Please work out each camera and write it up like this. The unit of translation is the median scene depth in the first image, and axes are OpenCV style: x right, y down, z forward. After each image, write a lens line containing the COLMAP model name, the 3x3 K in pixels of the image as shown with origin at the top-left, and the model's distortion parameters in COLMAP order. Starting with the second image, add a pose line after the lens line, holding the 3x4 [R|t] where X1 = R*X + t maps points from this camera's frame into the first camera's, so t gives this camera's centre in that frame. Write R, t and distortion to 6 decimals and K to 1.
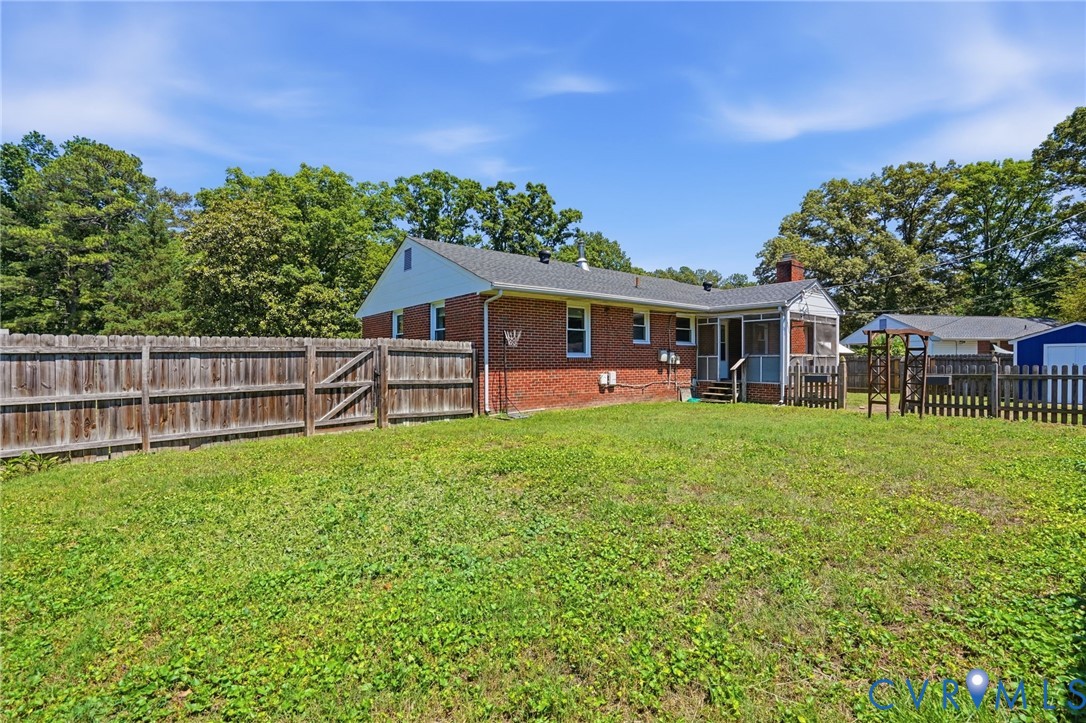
lens RADIAL K [[509.9, 0, 540.7], [0, 509.9, 365.1], [0, 0, 1]] dist [-0.052492, 0.018825]
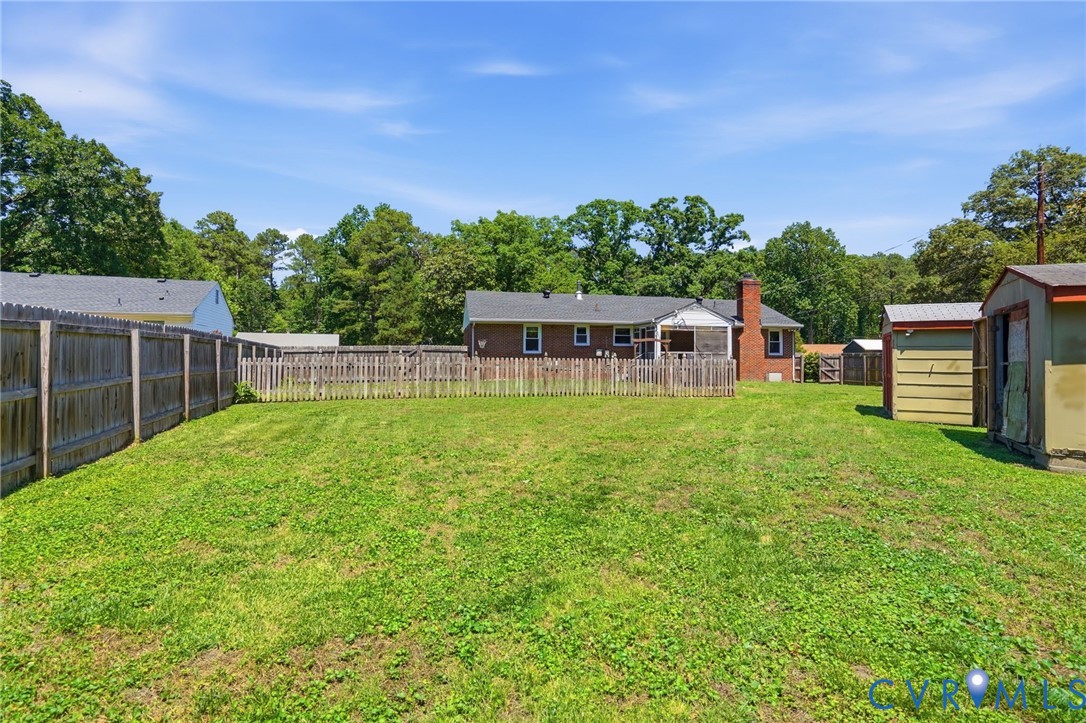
lens RADIAL K [[509.9, 0, 540.7], [0, 509.9, 365.1], [0, 0, 1]] dist [-0.052492, 0.018825]
pose [[0.885910, 0.017093, -0.463541, 0.328454], [-0.010656, 0.999807, 0.016502, -0.001101], [0.463734, -0.009680, 0.885922, -0.217919]]
